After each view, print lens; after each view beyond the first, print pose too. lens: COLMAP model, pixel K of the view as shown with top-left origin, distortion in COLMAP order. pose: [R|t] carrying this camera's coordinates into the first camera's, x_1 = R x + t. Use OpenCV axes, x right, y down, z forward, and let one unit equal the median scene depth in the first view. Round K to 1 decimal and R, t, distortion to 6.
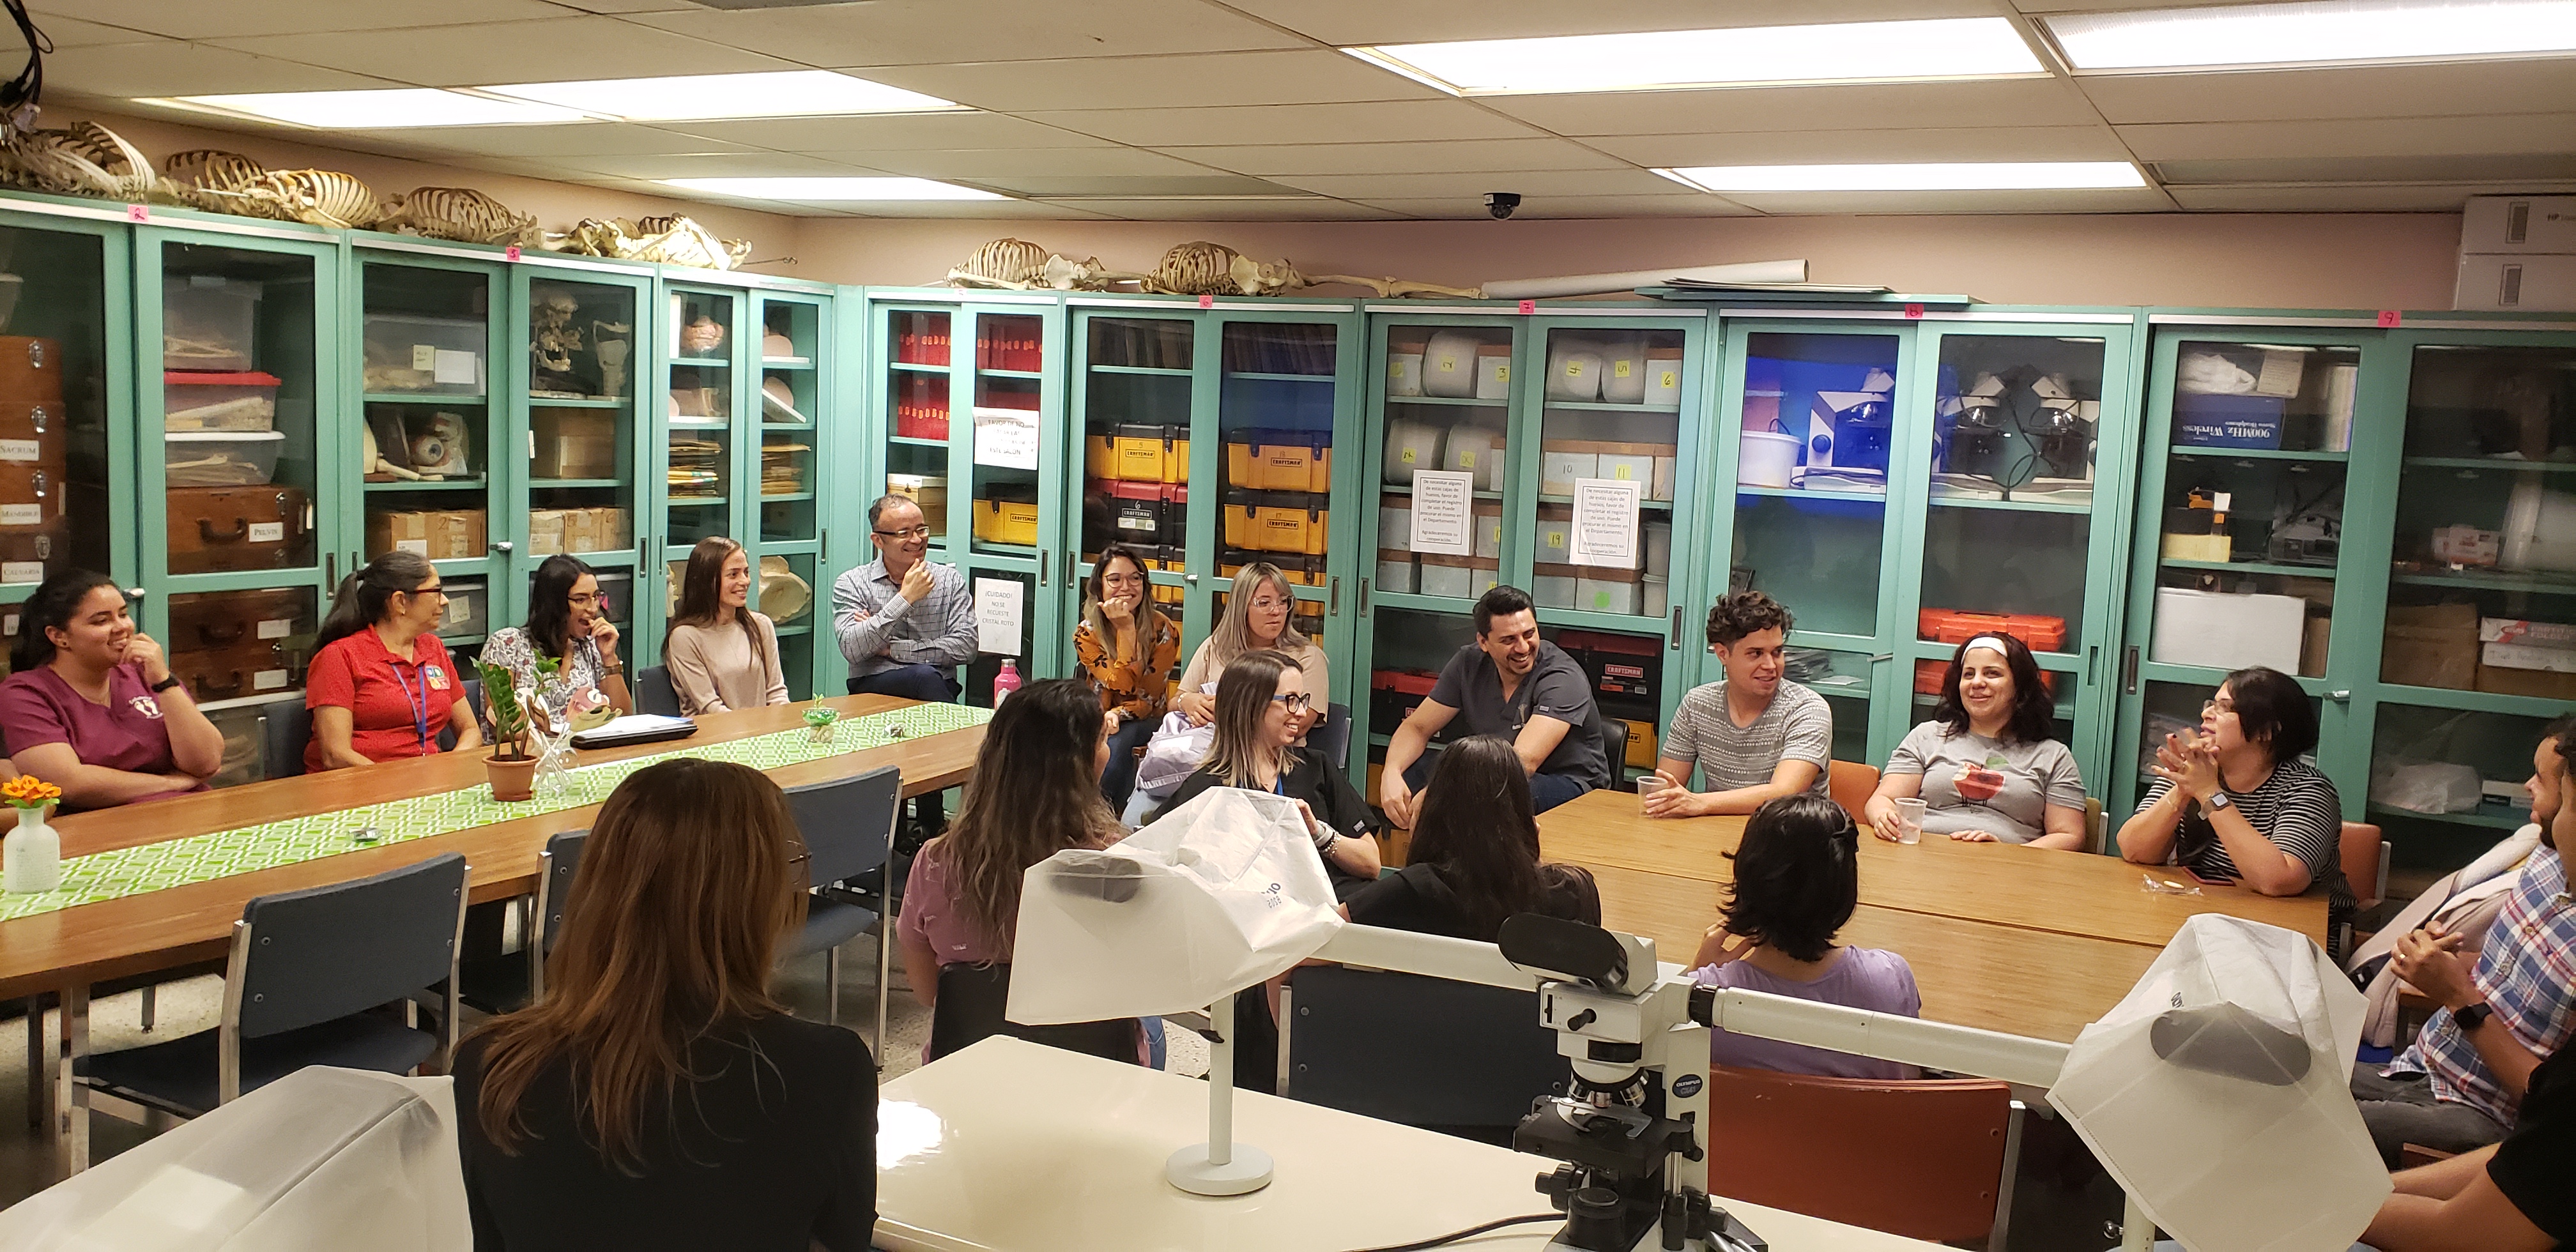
lens RADIAL K [[2036.7, 0, 1288.0], [0, 2036.7, 626.0], [0, 0, 1]] dist [0.006924, 0.002196]
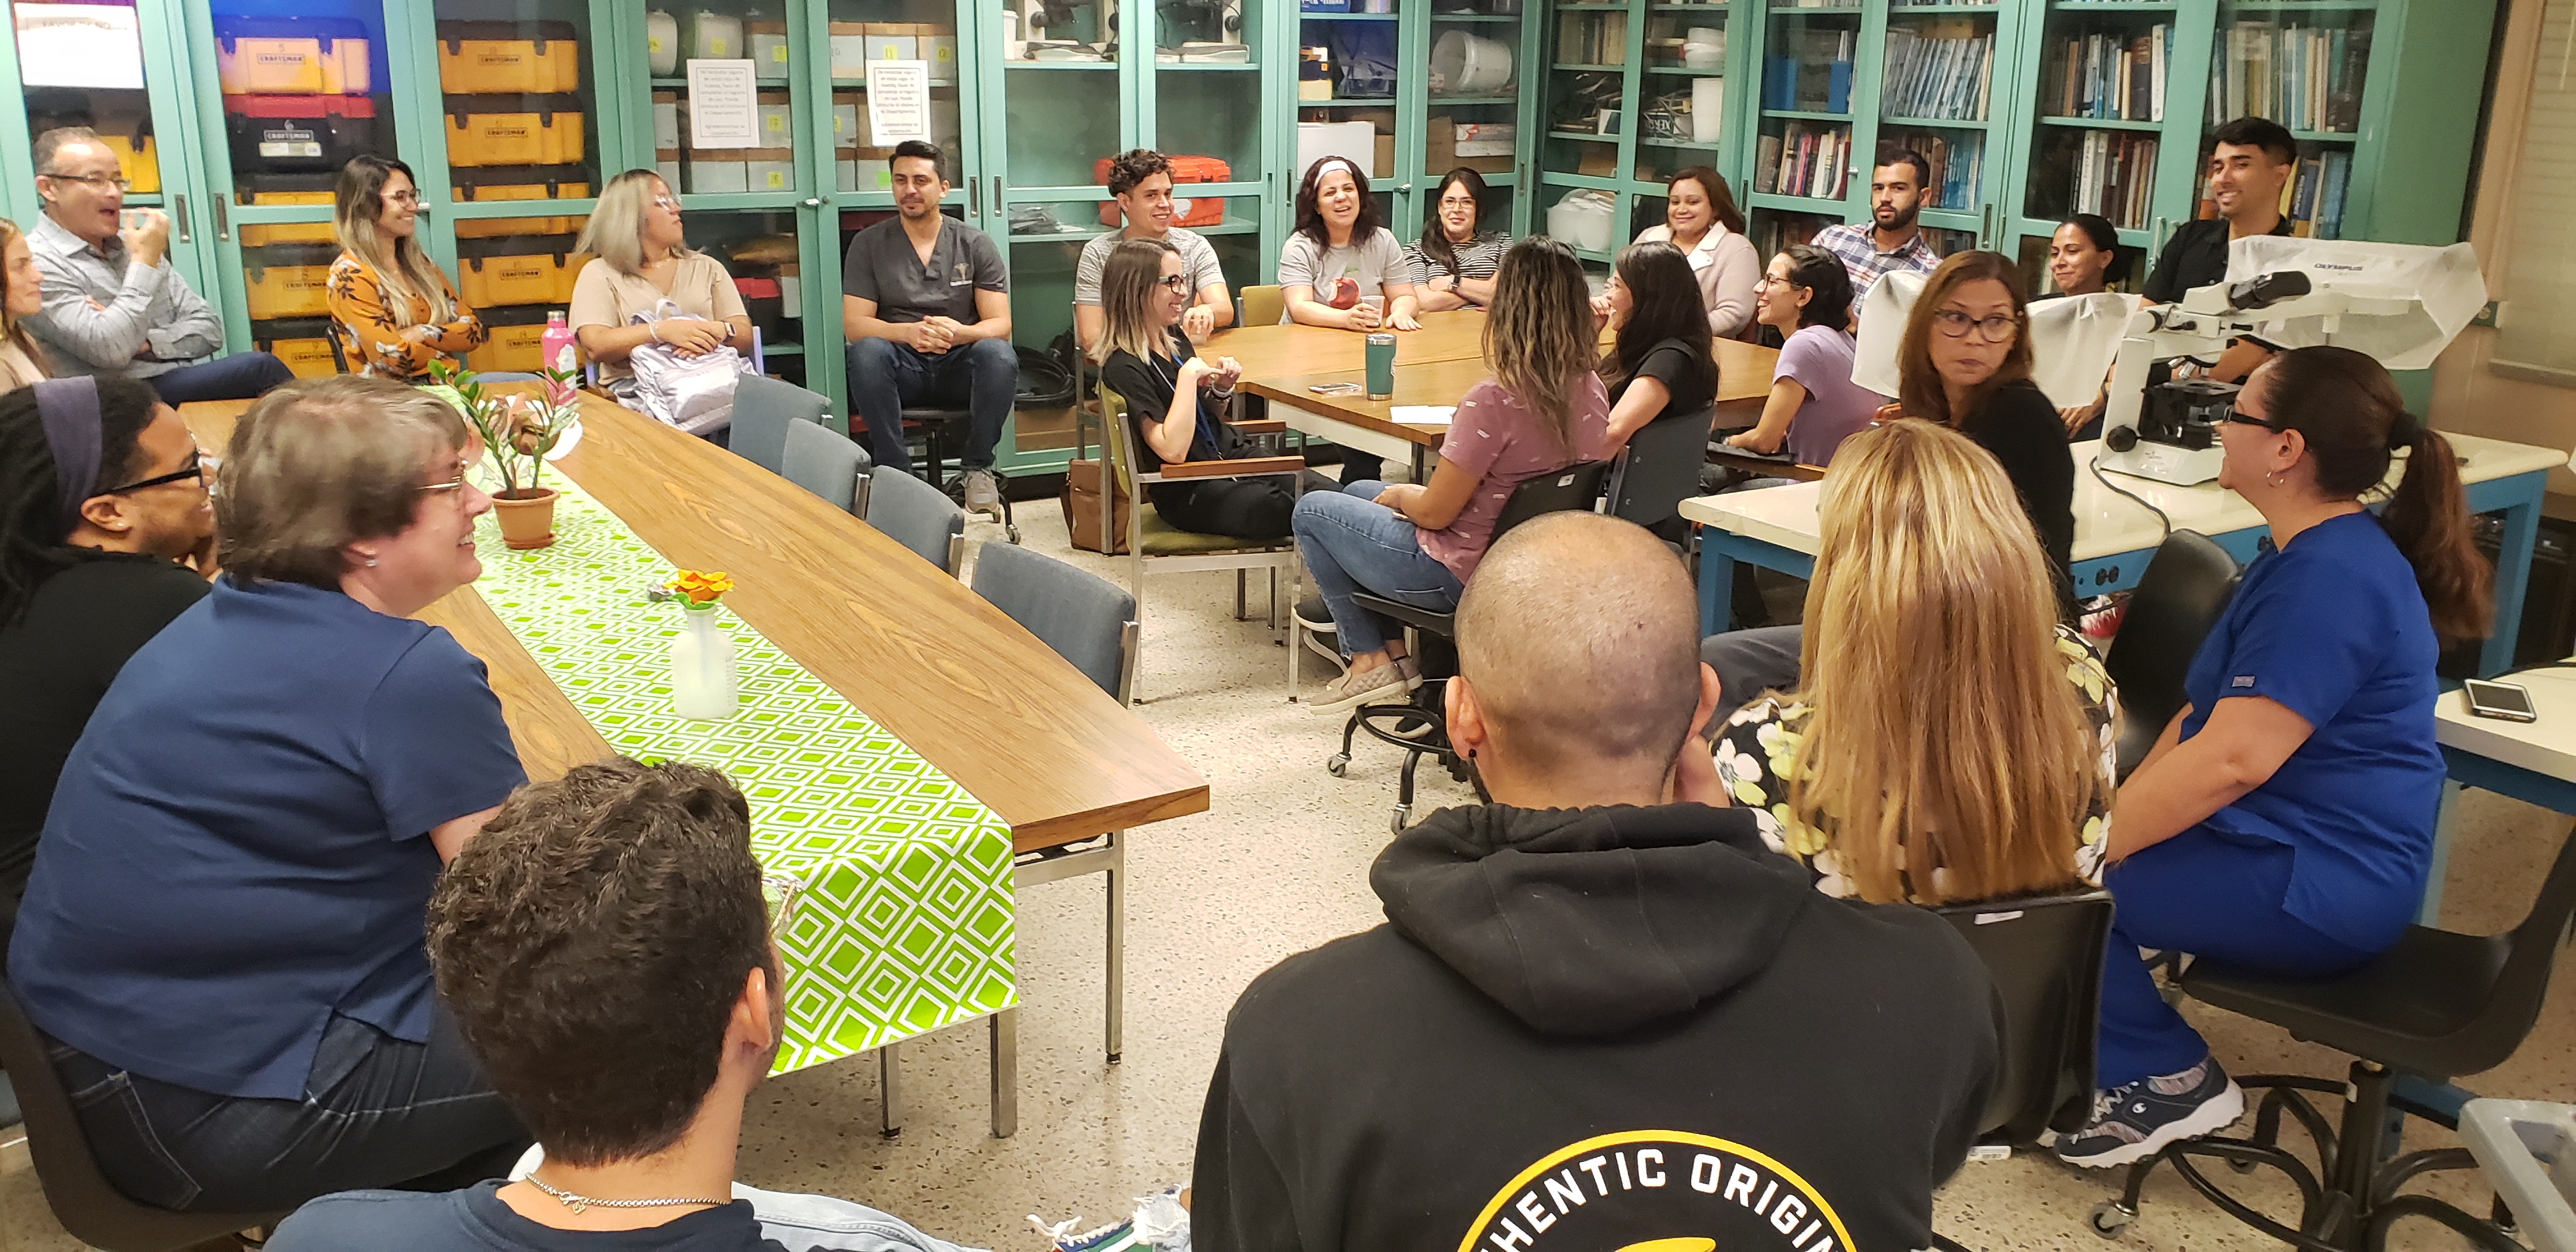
lens RADIAL K [[1994.9, 0, 1277.6], [0, 1994.9, 621.0], [0, 0, 1]] dist [0.110724, -0.257170]
pose [[0.501337, -0.282563, 0.817814, -0.372299], [0.096212, 0.957517, 0.271852, -0.031814], [-0.859886, -0.057606, 0.507225, 0.152312]]
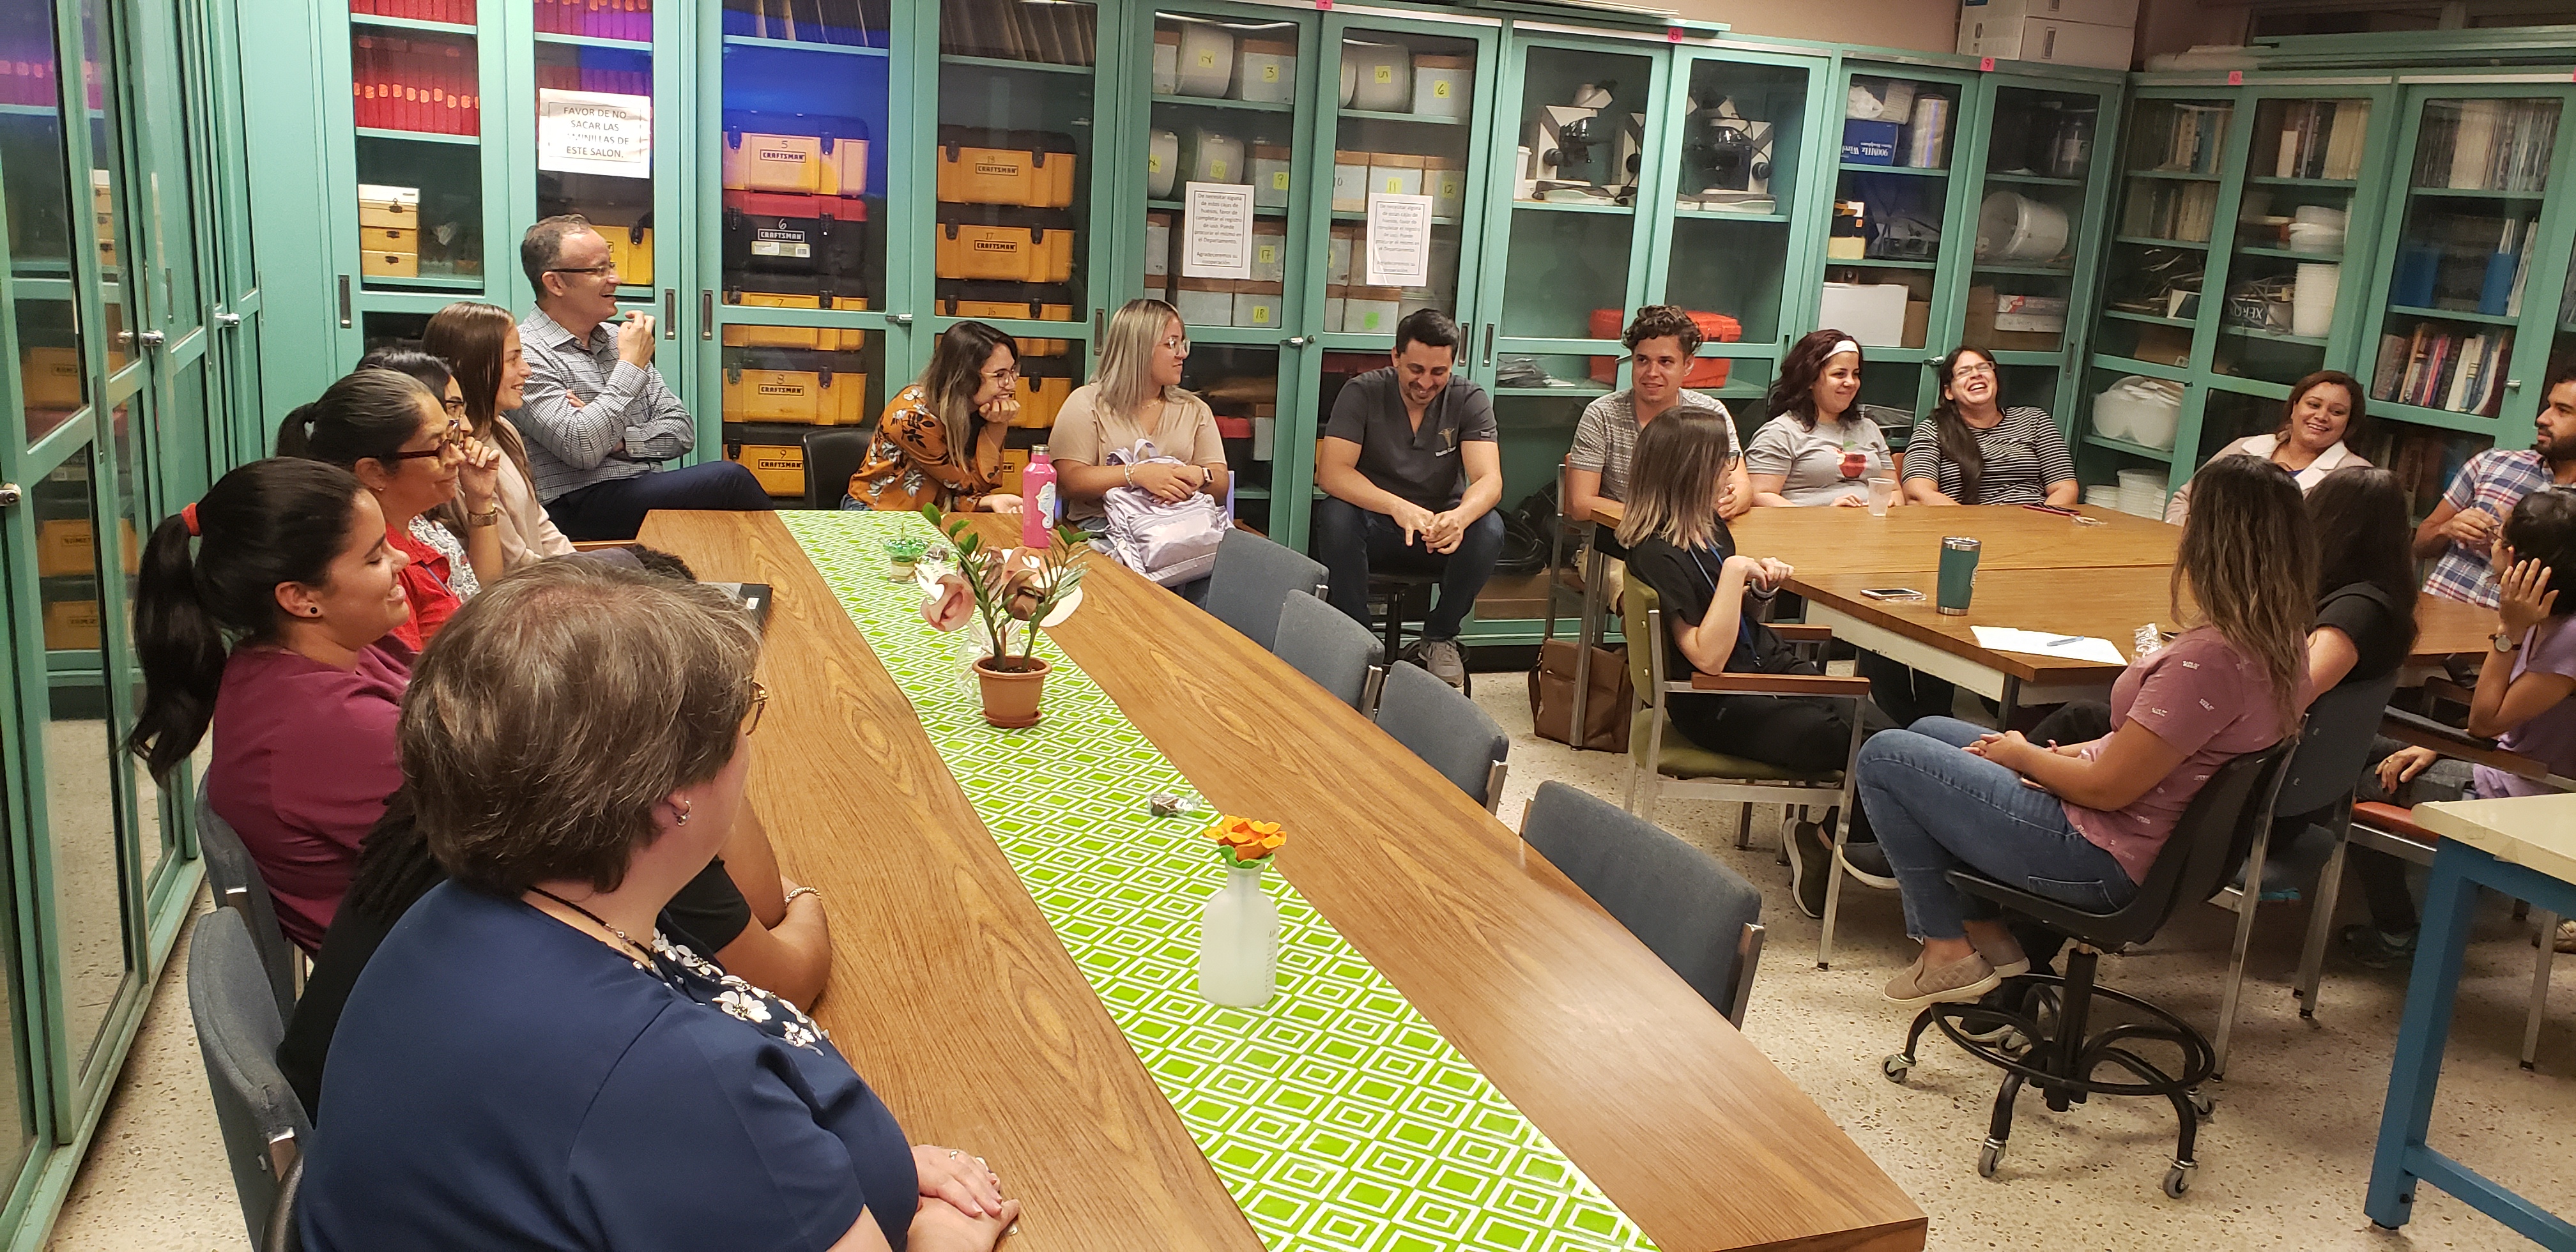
lens RADIAL K [[1994.9, 0, 1277.6], [0, 1994.9, 621.0], [0, 0, 1]] dist [0.110724, -0.257170]
pose [[0.659615, -0.175542, 0.730817, -0.341070], [0.040782, 0.979270, 0.198412, -0.035193], [-0.750497, -0.101072, 0.653100, 0.212755]]
